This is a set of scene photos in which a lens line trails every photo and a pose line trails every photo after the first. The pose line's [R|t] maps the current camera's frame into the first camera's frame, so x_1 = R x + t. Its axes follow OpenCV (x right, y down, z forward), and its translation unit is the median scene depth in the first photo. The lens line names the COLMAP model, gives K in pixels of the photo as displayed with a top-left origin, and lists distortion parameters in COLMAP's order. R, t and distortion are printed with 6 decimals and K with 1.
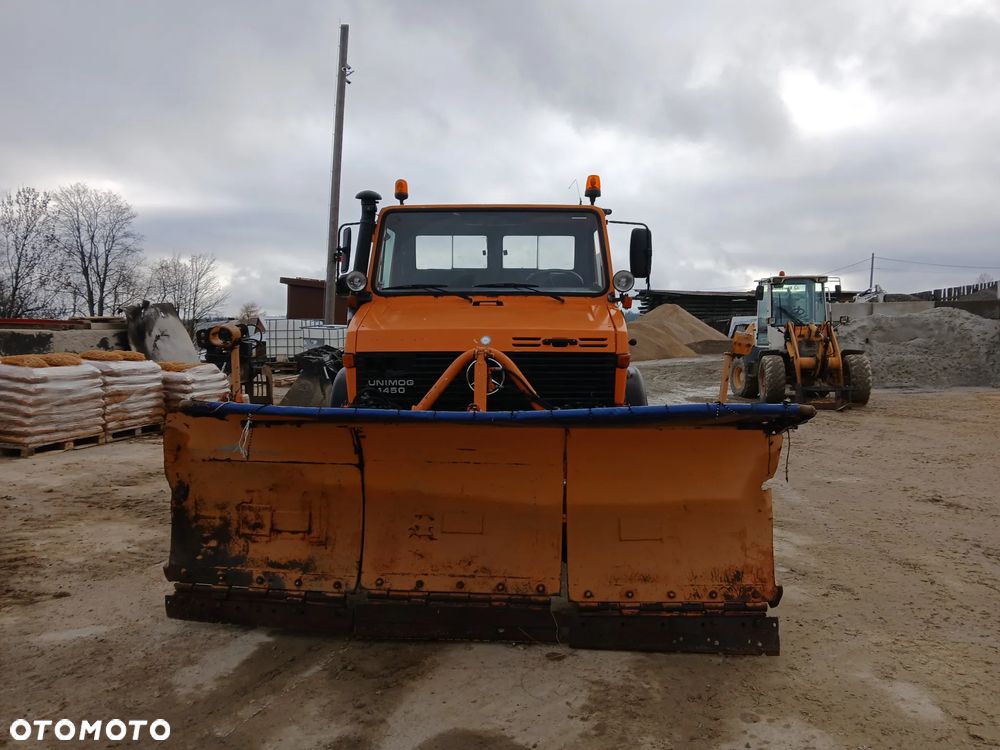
lens RADIAL K [[774.8, 0, 508.9], [0, 774.8, 367.6], [0, 0, 1]] dist [0.045058, -0.105639]
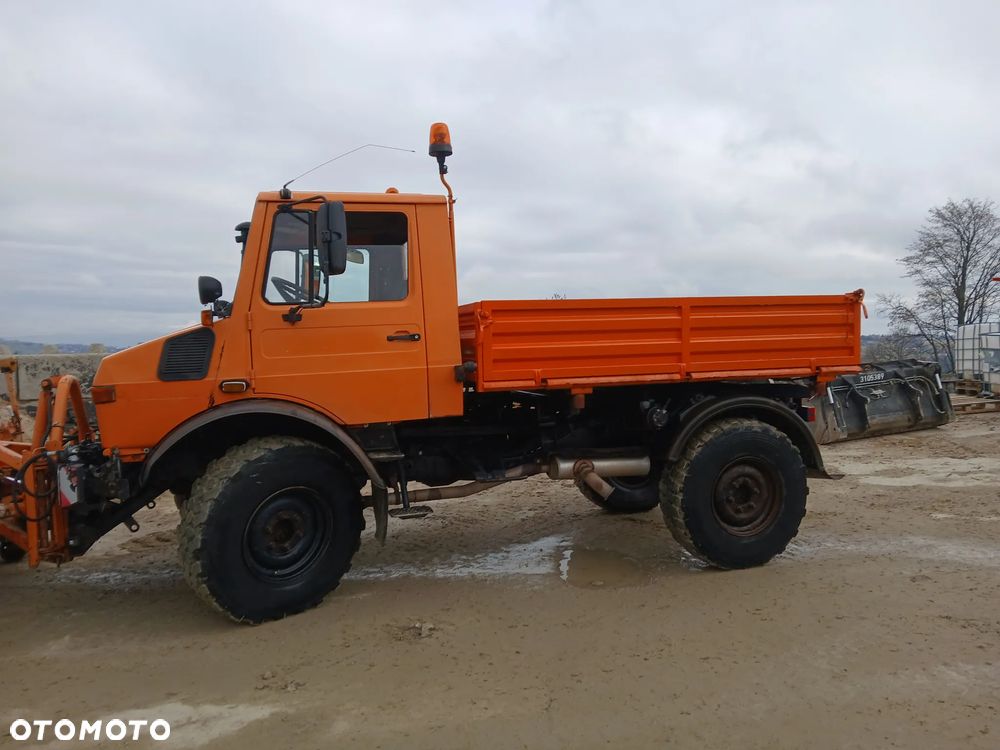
lens RADIAL K [[774.8, 0, 524.3], [0, 774.8, 362.7], [0, 0, 1]] dist [0.045058, -0.105639]
pose [[0.327533, 0.006950, -0.944814, 1.400010], [-0.020509, 0.999790, 0.000245, -0.067903], [0.944617, 0.019297, 0.327606, 1.521375]]
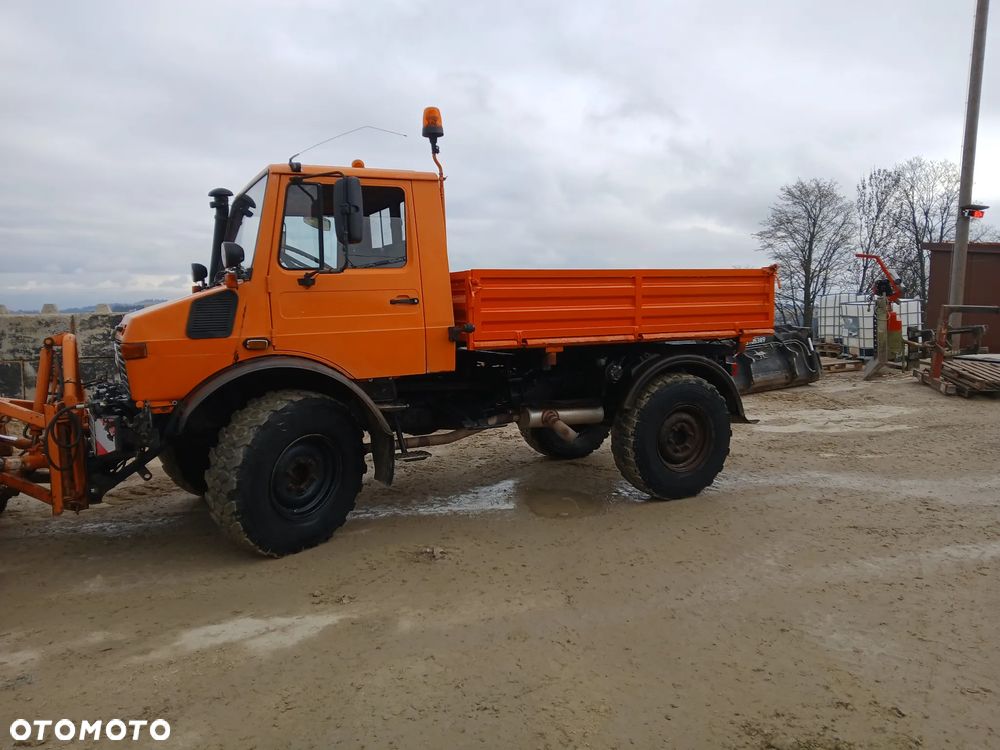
lens RADIAL K [[773.7, 0, 505.8], [0, 773.7, 367.9], [0, 0, 1]] dist [0.040198, -0.100670]
pose [[0.470002, 0.052750, -0.881088, 1.473344], [-0.024664, 0.998608, 0.046629, -0.053885], [0.882321, -0.000184, 0.470648, 1.263812]]
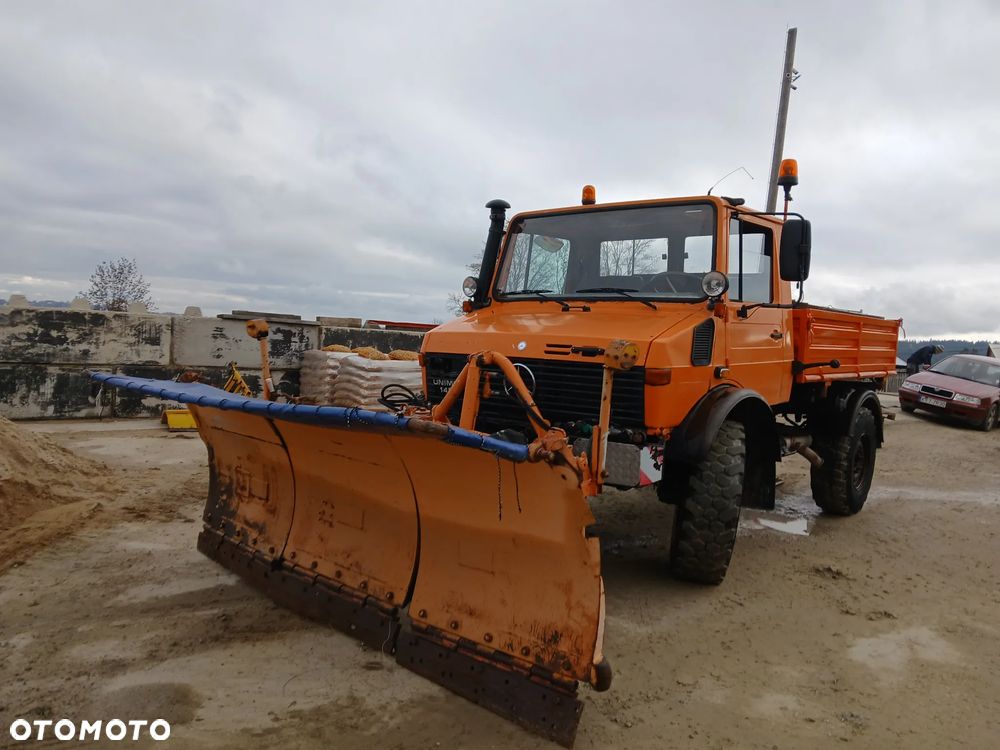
lens RADIAL K [[774.8, 0, 496.3], [0, 774.8, 368.4], [0, 0, 1]] dist [0.045058, -0.105639]
pose [[0.780265, 0.058140, -0.622741, 0.702873], [-0.073071, 0.997326, 0.001557, -0.007035], [0.621166, 0.044289, 0.782426, 0.306481]]
